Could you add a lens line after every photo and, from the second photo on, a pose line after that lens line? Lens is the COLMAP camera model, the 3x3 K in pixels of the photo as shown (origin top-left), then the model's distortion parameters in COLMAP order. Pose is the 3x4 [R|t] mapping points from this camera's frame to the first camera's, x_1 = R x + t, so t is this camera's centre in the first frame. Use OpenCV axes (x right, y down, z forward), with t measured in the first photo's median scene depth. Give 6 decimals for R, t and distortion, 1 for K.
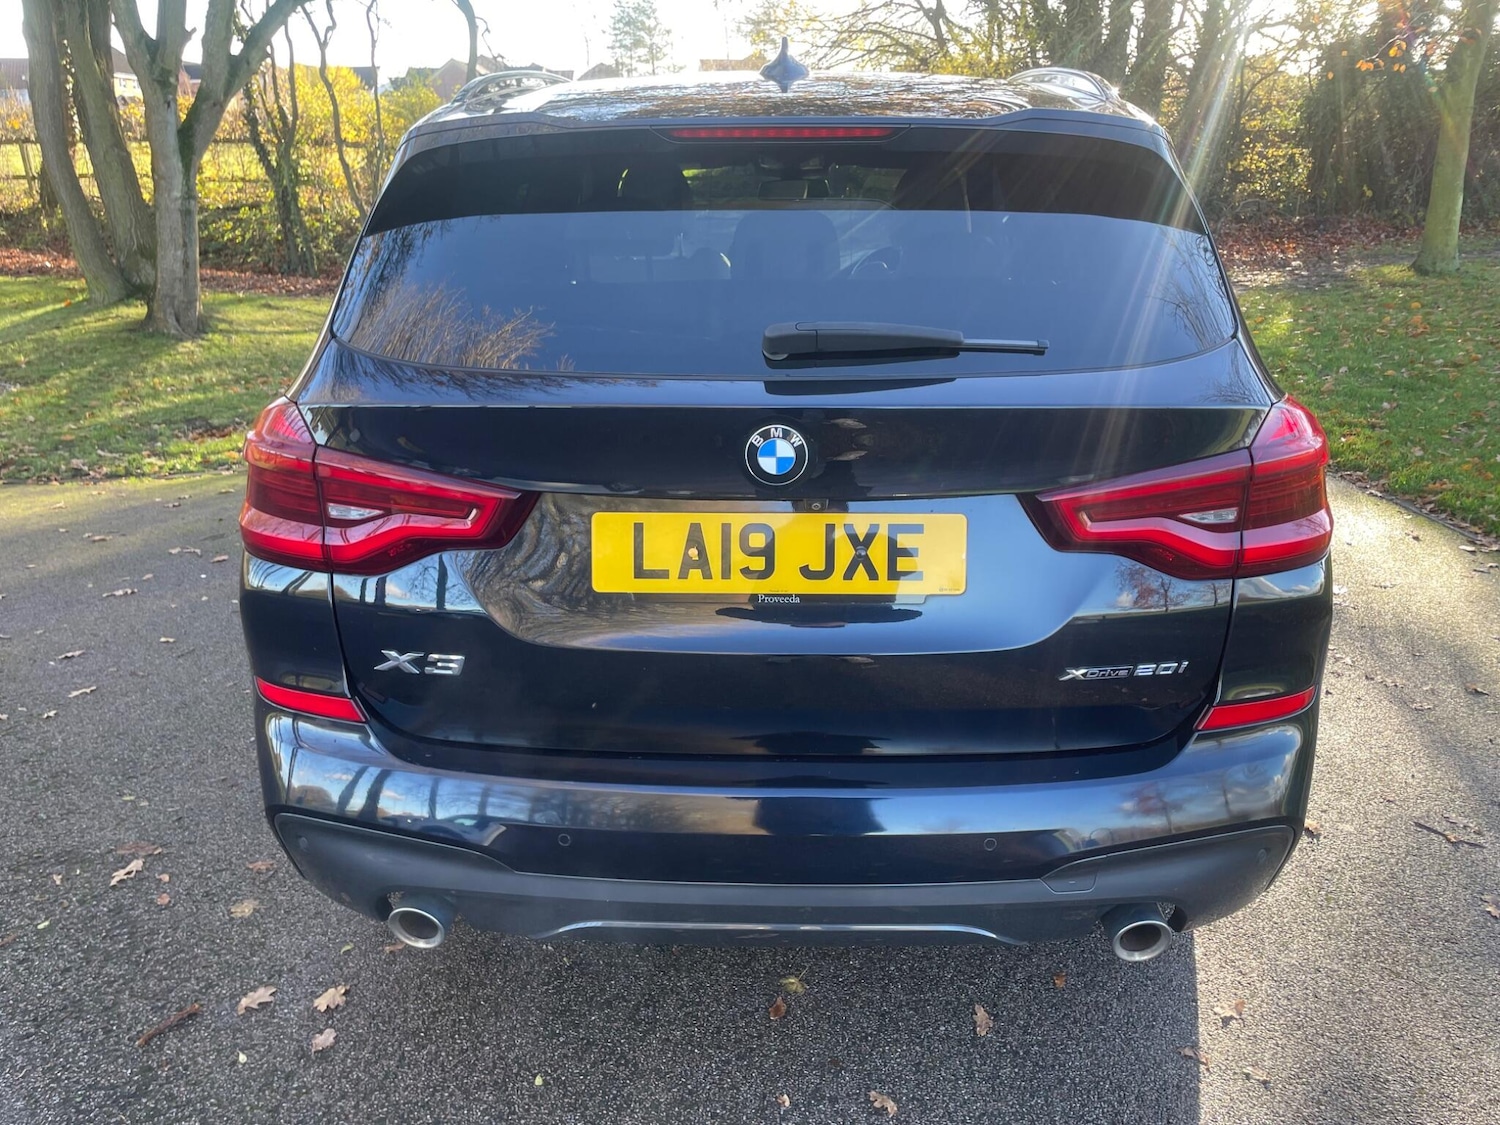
lens RADIAL K [[1139.0, 0, 762.8], [0, 1139.0, 558.3], [0, 0, 1]] dist [0.085881, -0.115500]
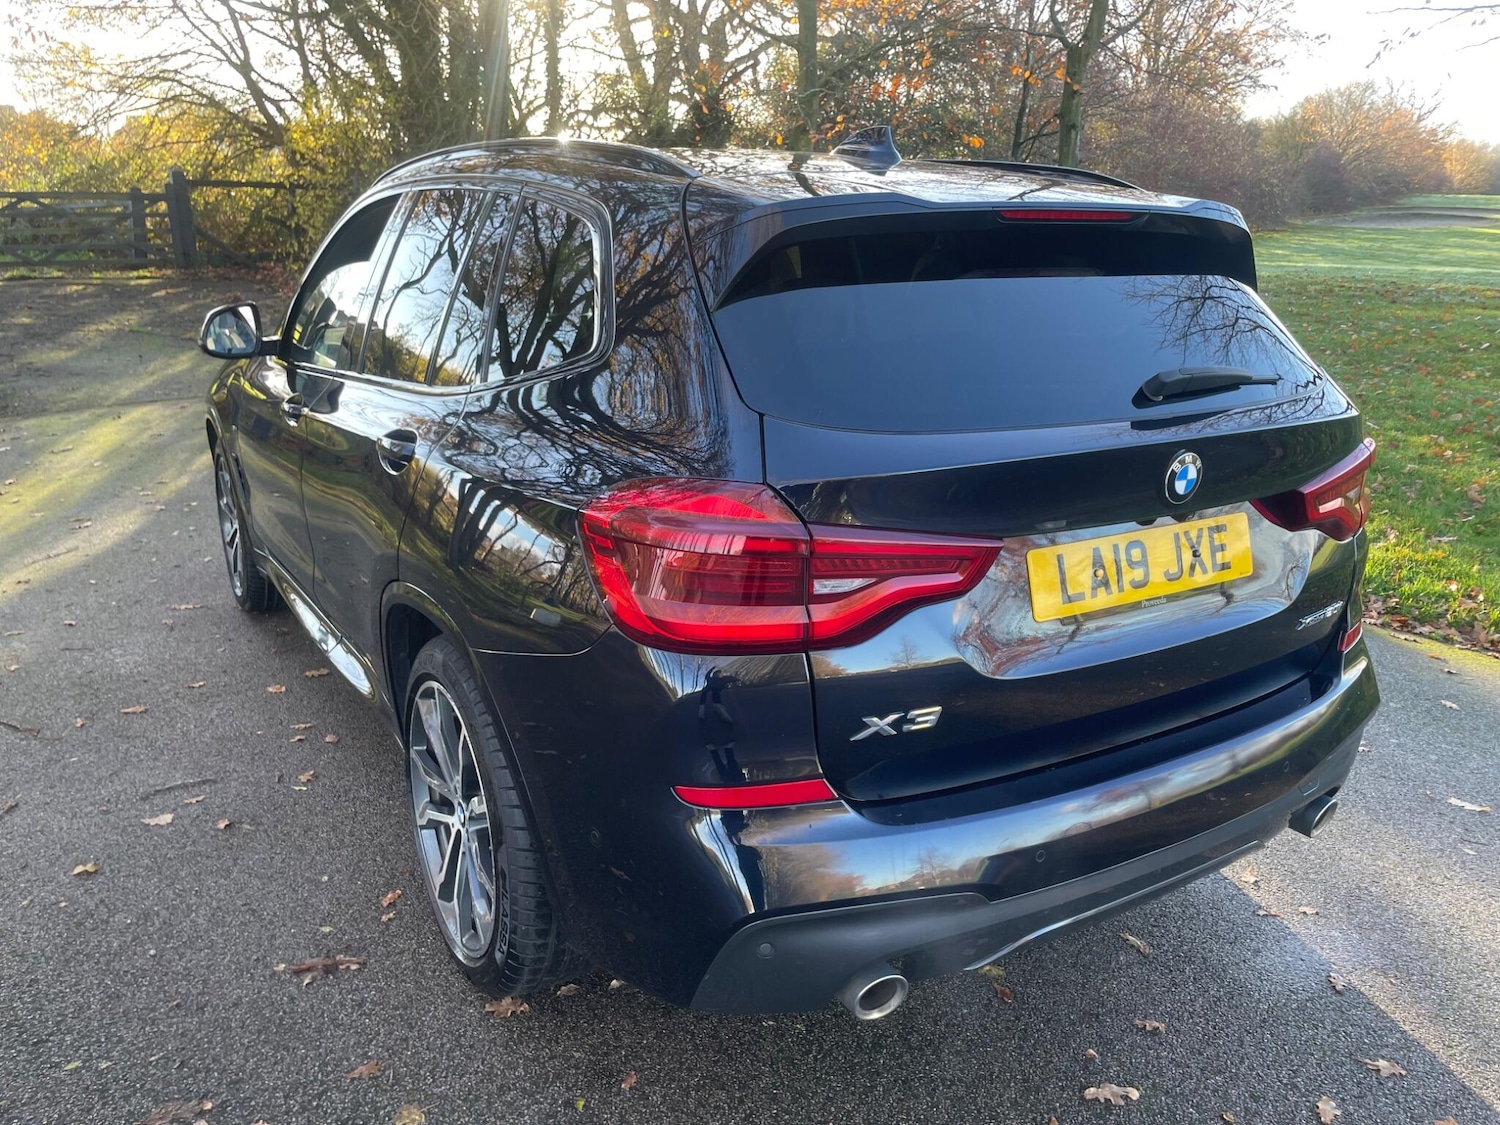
lens RADIAL K [[1139.0, 0, 758.9], [0, 1139.0, 557.9], [0, 0, 1]] dist [0.085881, -0.115500]
pose [[0.835020, -0.137498, 0.532762, -0.933282], [0.163485, 0.986544, -0.001625, -0.072503], [-0.525370, 0.088456, 0.846263, 0.199802]]
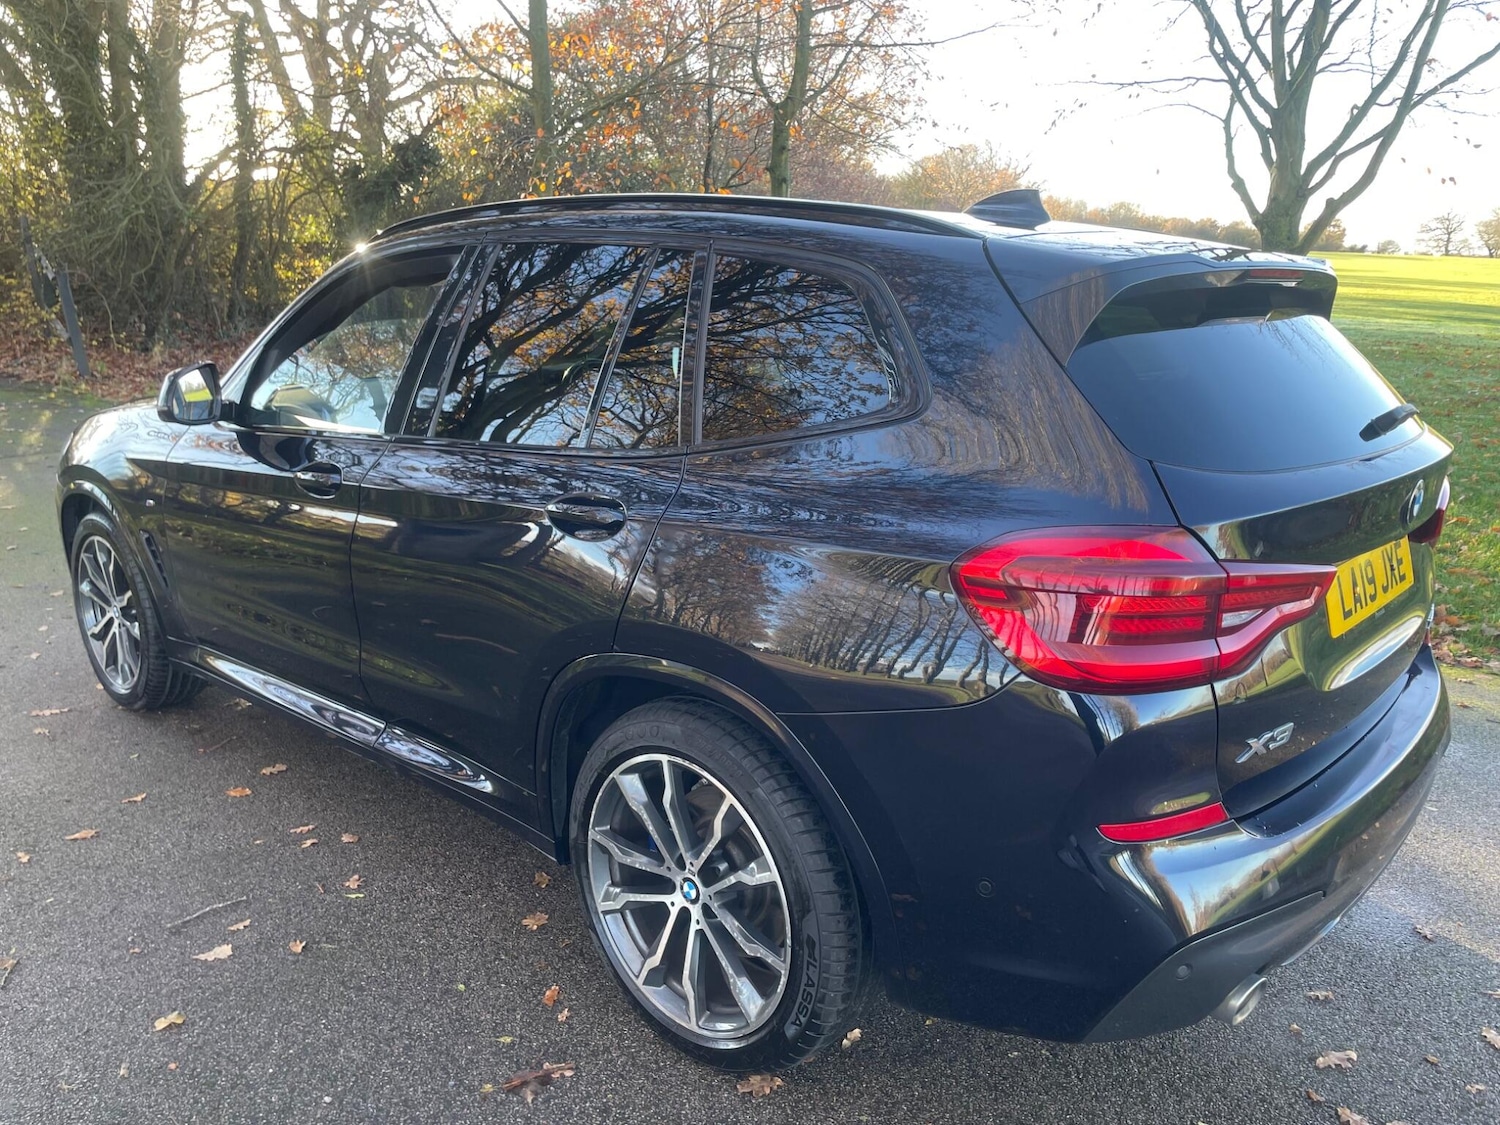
lens RADIAL K [[1139.0, 0, 746.8], [0, 1139.0, 564.0], [0, 0, 1]] dist [0.085881, -0.115500]
pose [[0.654795, -0.170641, 0.736292, -1.422027], [0.230045, 0.972955, 0.020907, -0.213132], [-0.719947, 0.155690, 0.676341, 0.597247]]
